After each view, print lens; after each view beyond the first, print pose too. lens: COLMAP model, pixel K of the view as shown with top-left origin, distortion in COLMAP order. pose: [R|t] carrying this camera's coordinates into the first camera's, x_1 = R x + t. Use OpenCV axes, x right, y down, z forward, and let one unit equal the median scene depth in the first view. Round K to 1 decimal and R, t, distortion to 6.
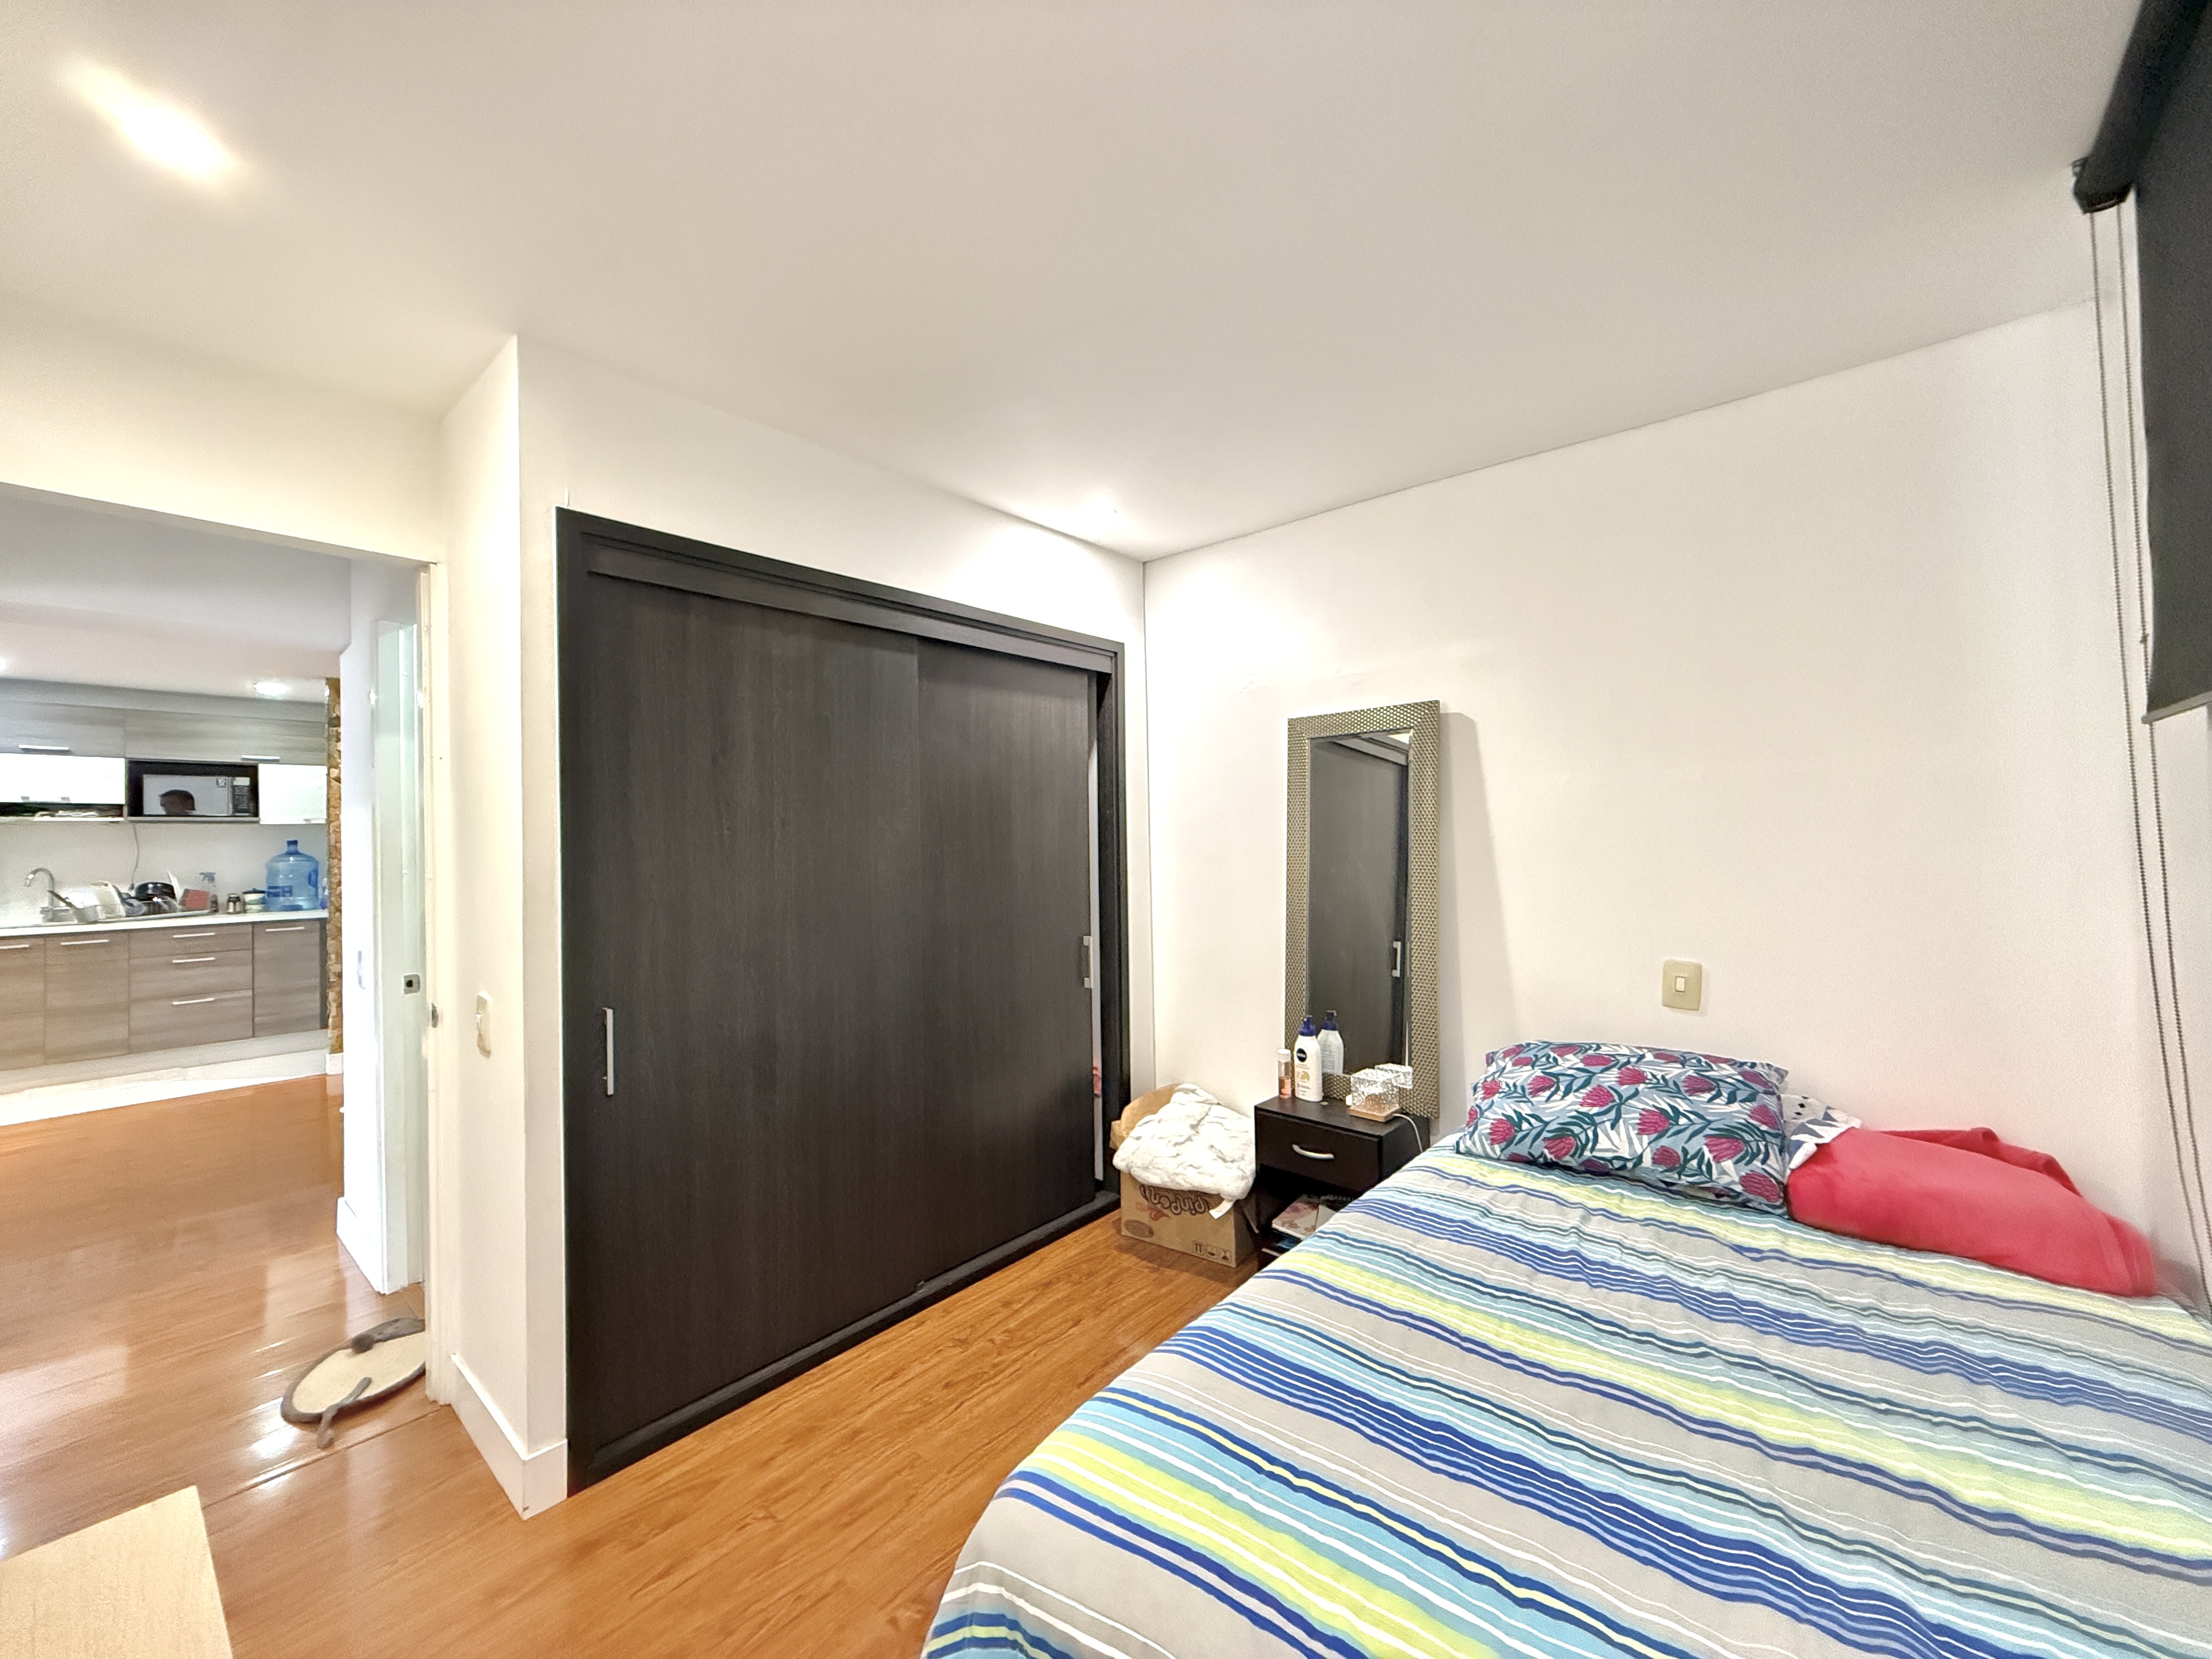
lens RADIAL K [[871.5, 0, 1099.3], [0, 871.5, 827.1], [0, 0, 1]] dist [-0.002605, 0.000468]
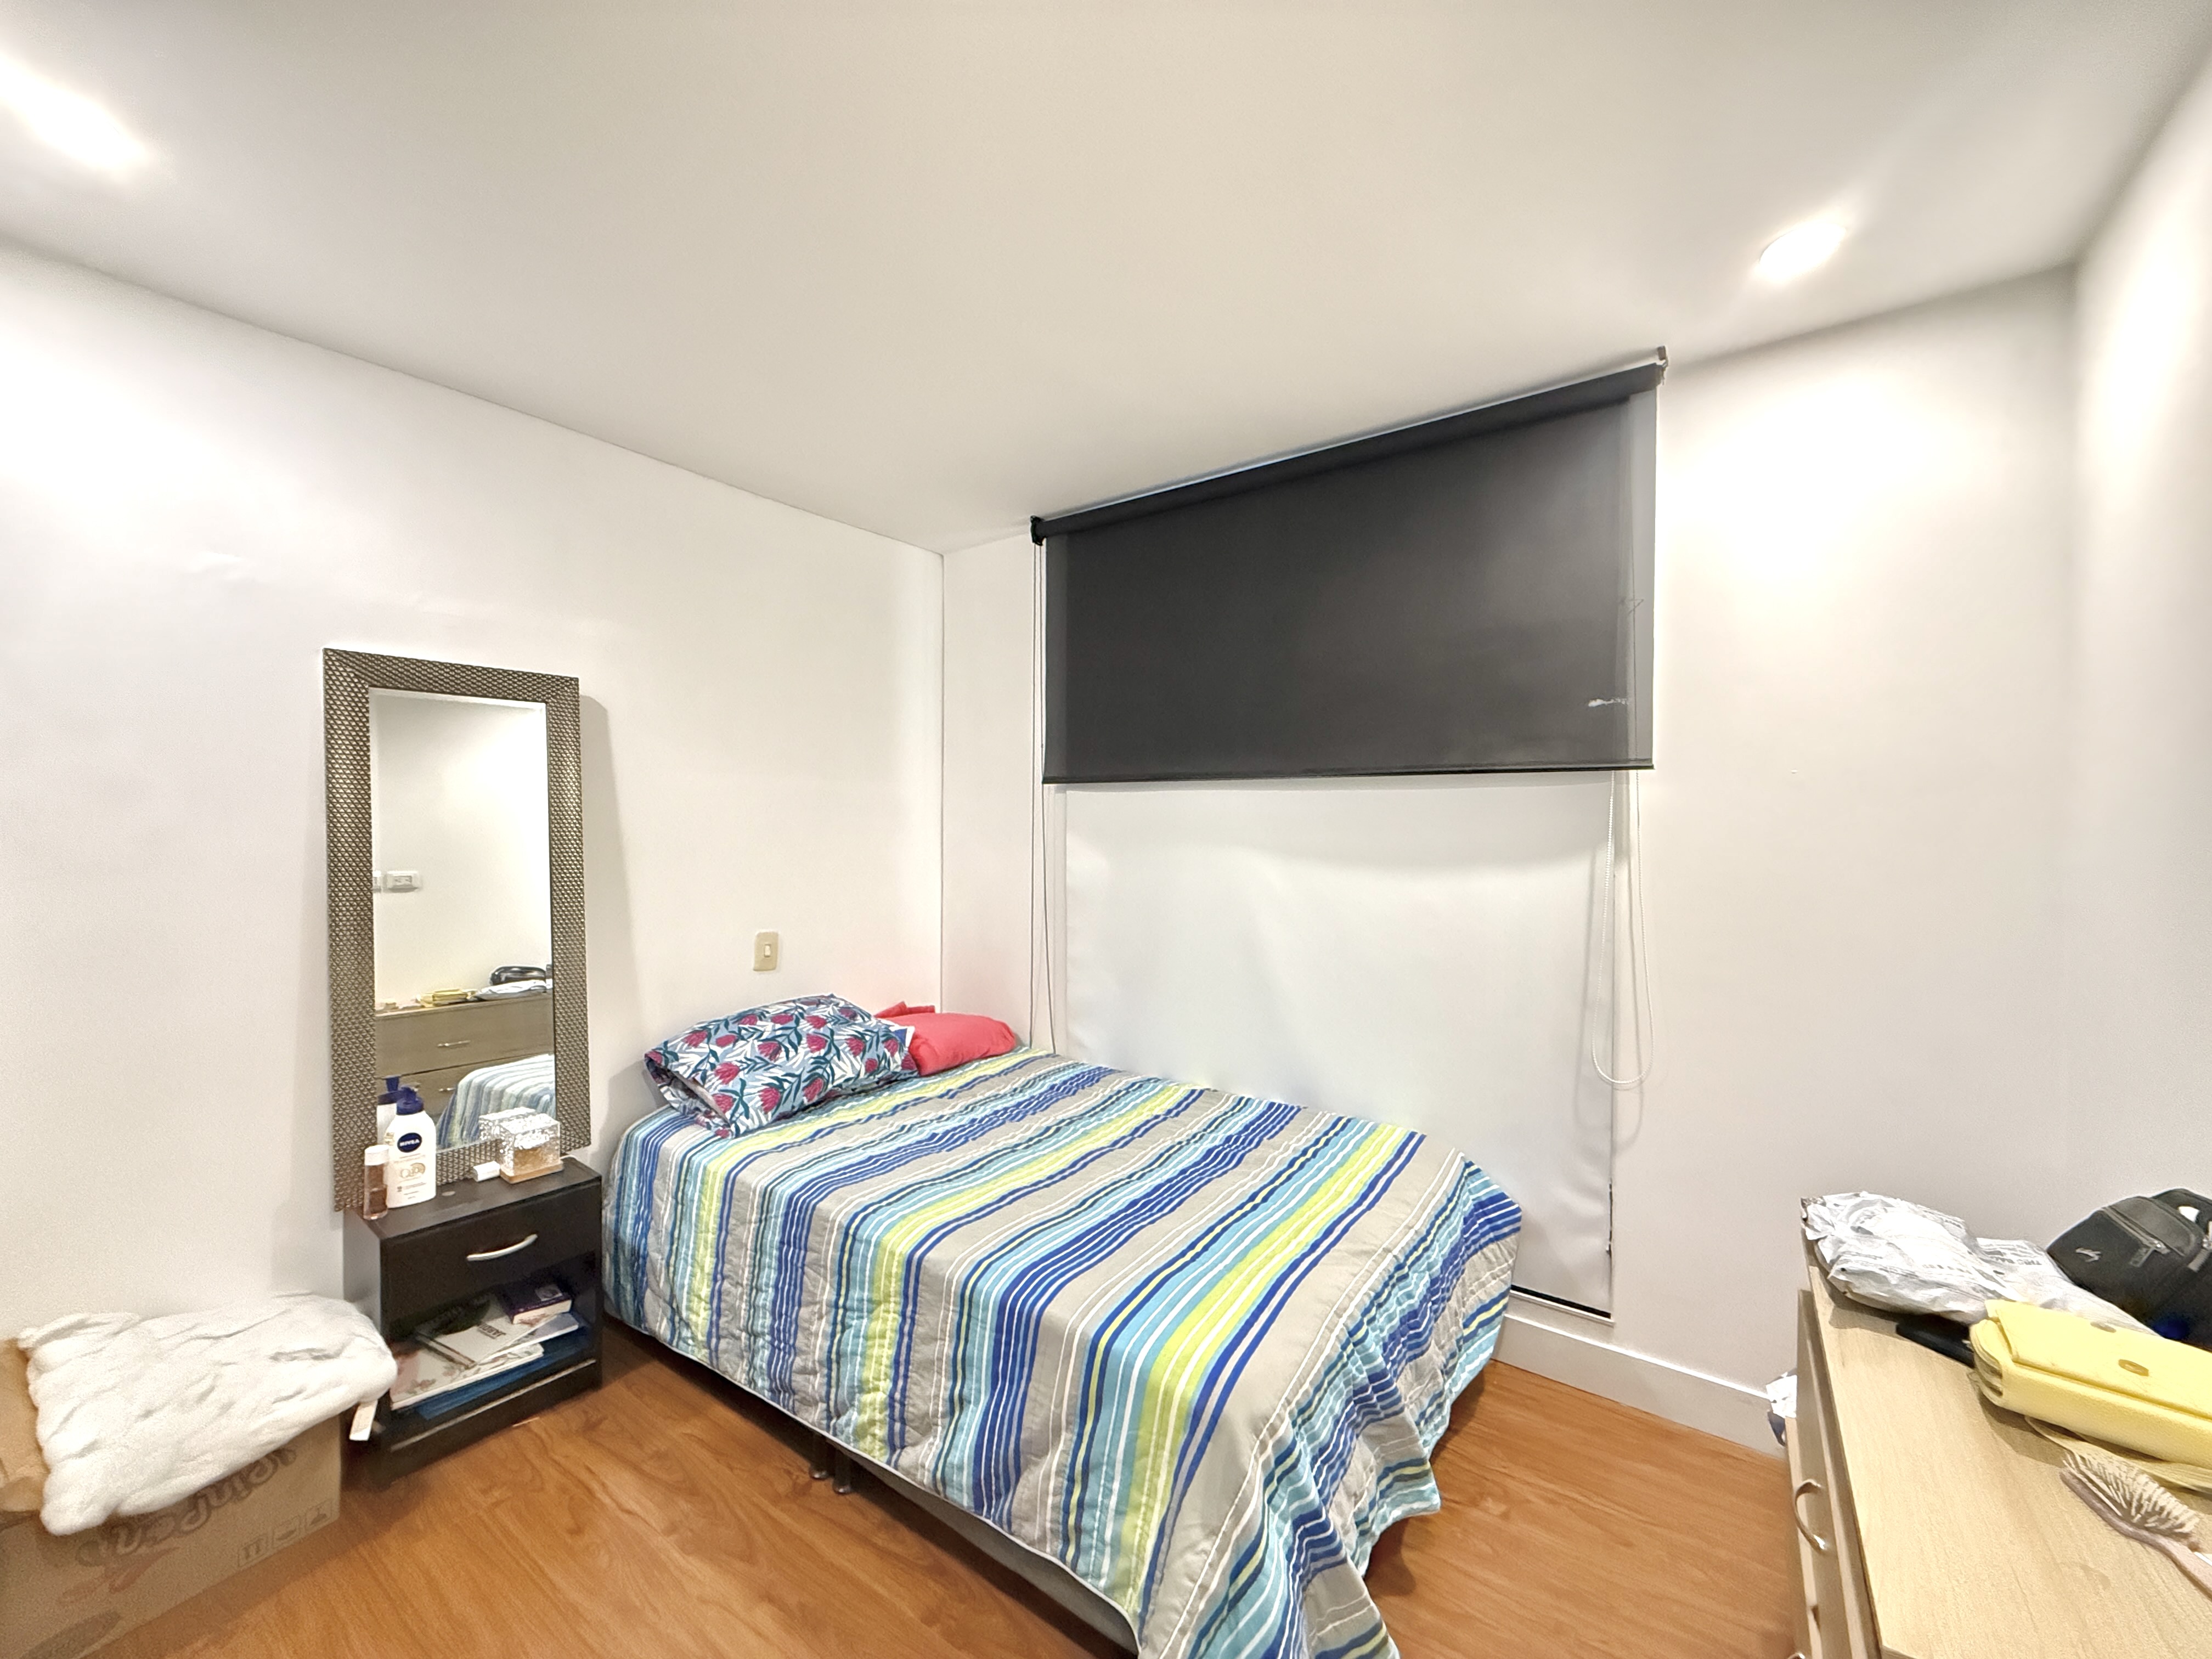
lens RADIAL K [[871.5, 0, 1092.5], [0, 871.5, 819.7], [0, 0, 1]] dist [-0.002605, 0.000468]
pose [[-0.077369, 0.024535, 0.996701, -0.827993], [-0.015830, 0.999541, -0.025833, 0.020767], [-0.996877, -0.017777, -0.076945, 0.829499]]
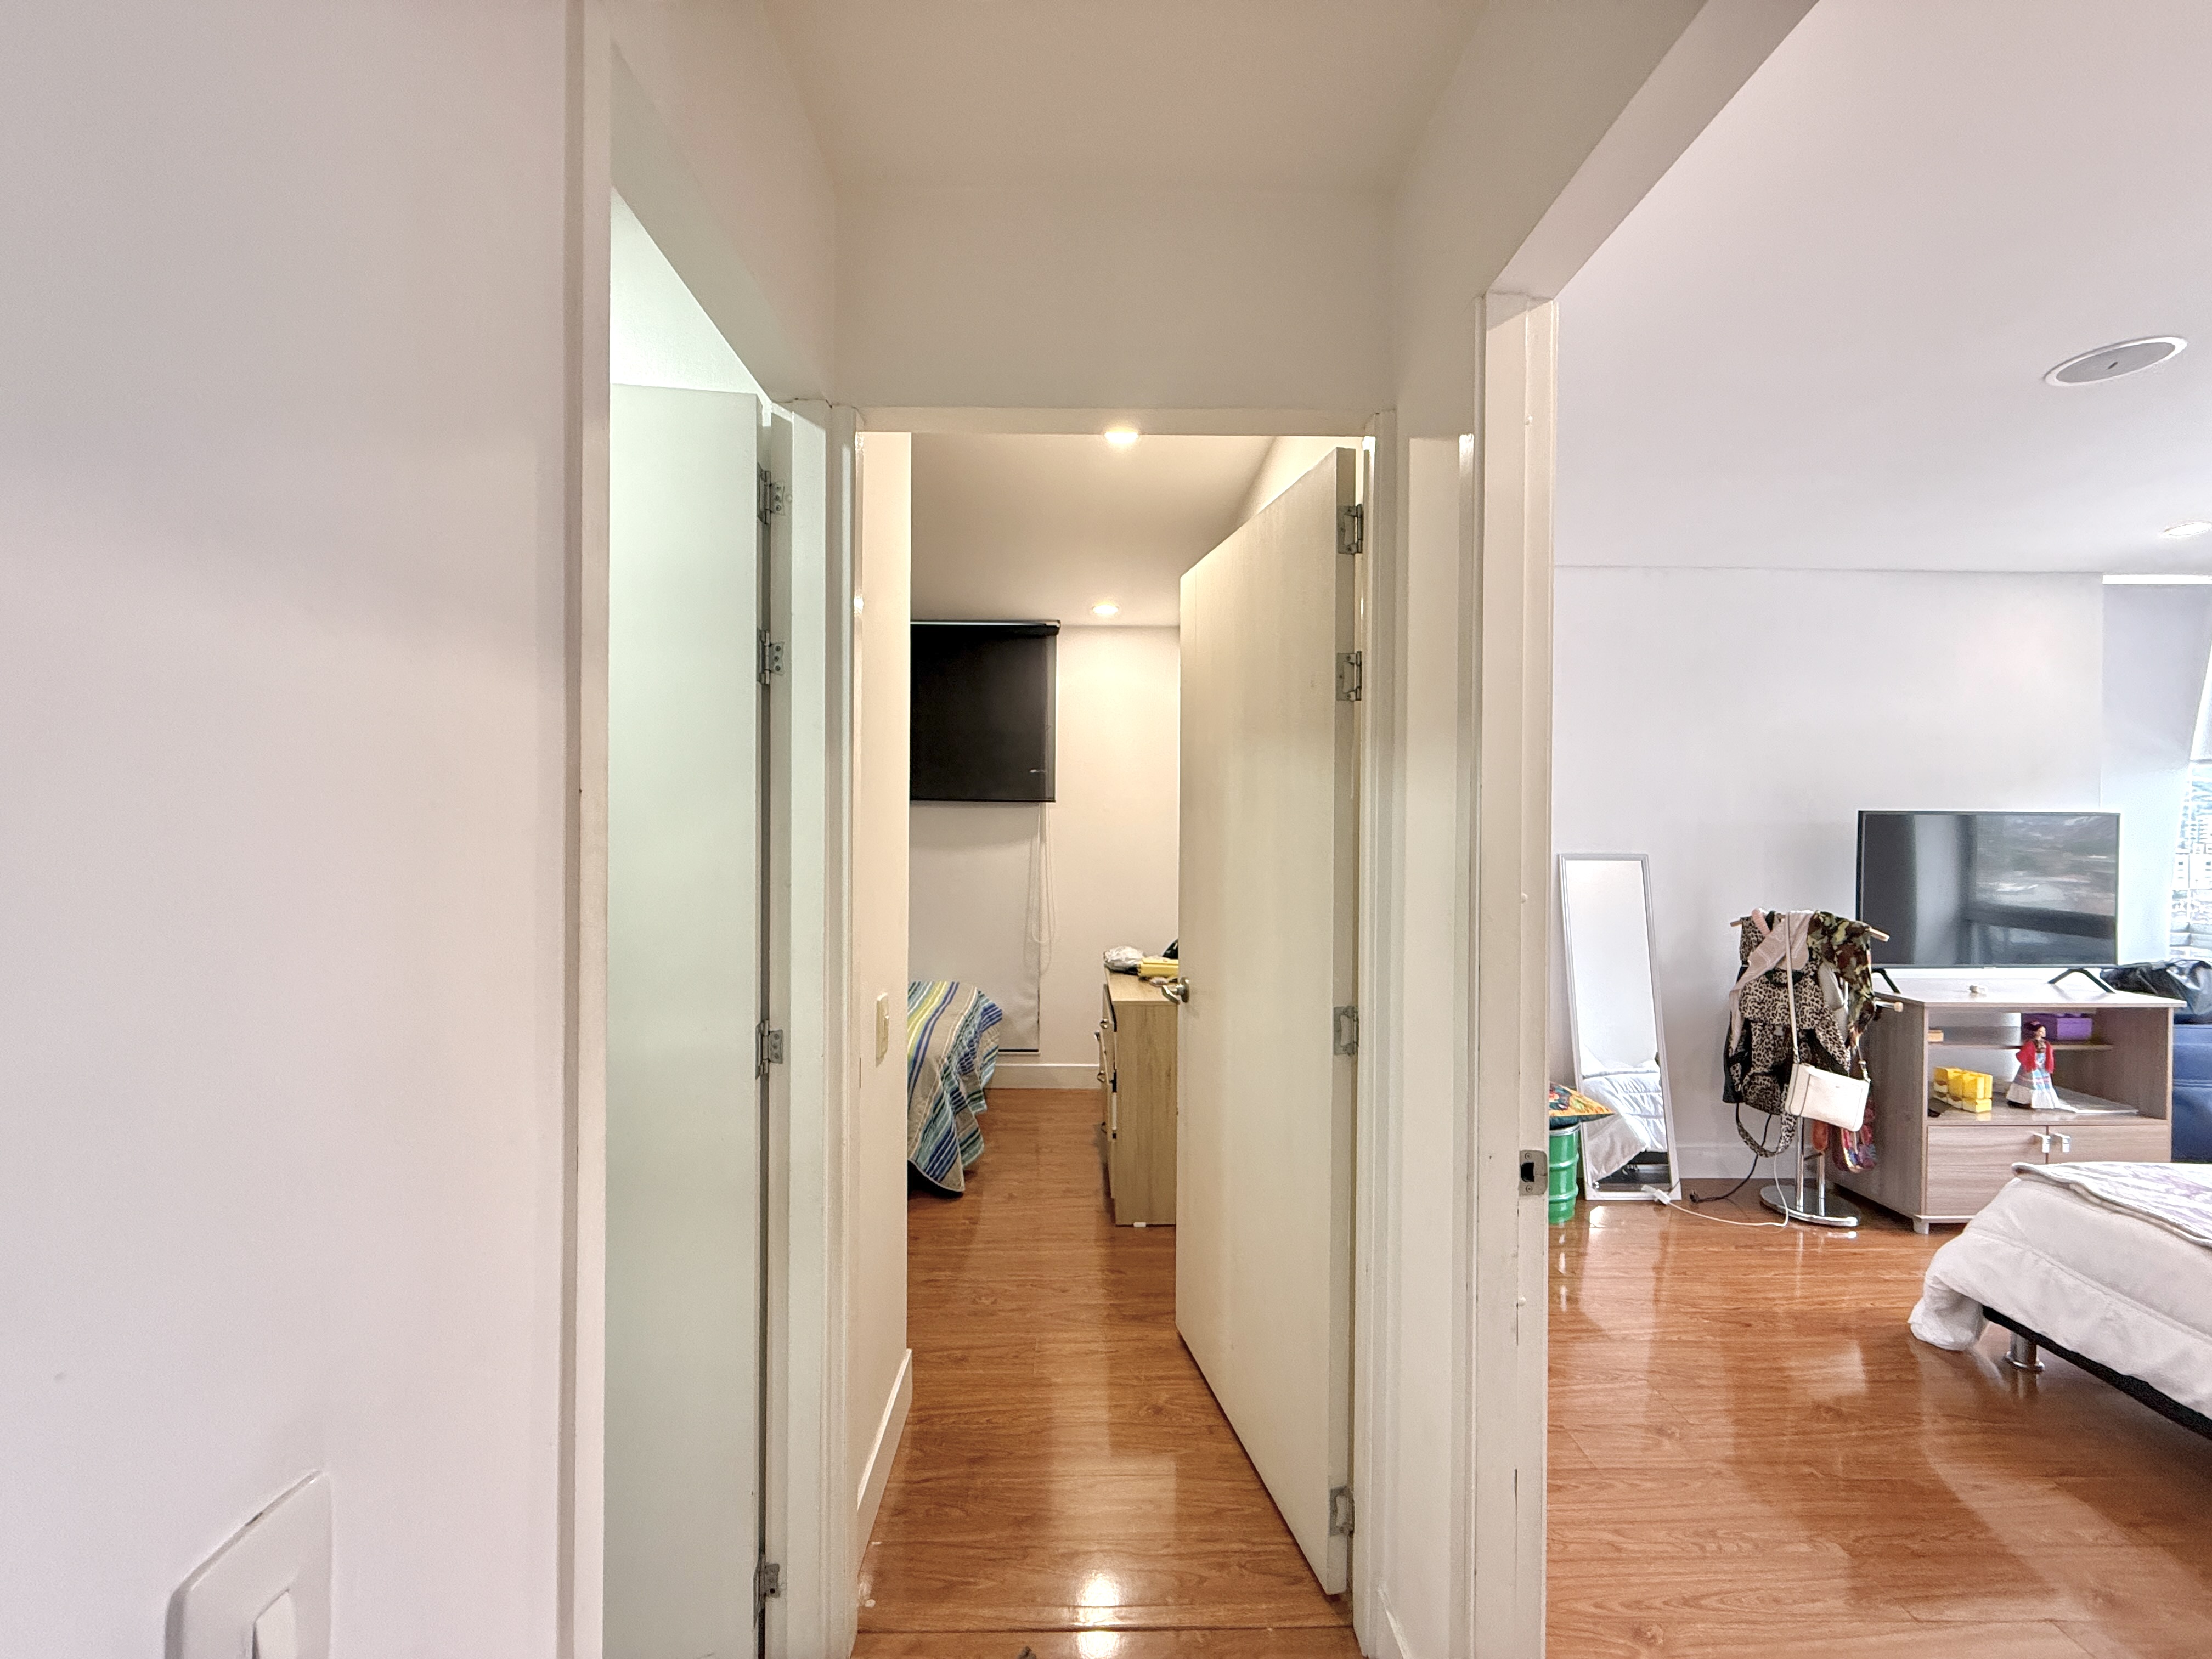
lens RADIAL K [[871.5, 0, 1097.3], [0, 871.5, 833.6], [0, 0, 1]] dist [-0.002605, 0.000468]
pose [[-0.670325, 0.014021, 0.741935, -1.653008], [0.001928, 0.999851, -0.017152, 0.048322], [-0.742065, -0.010067, -0.670252, 1.563973]]
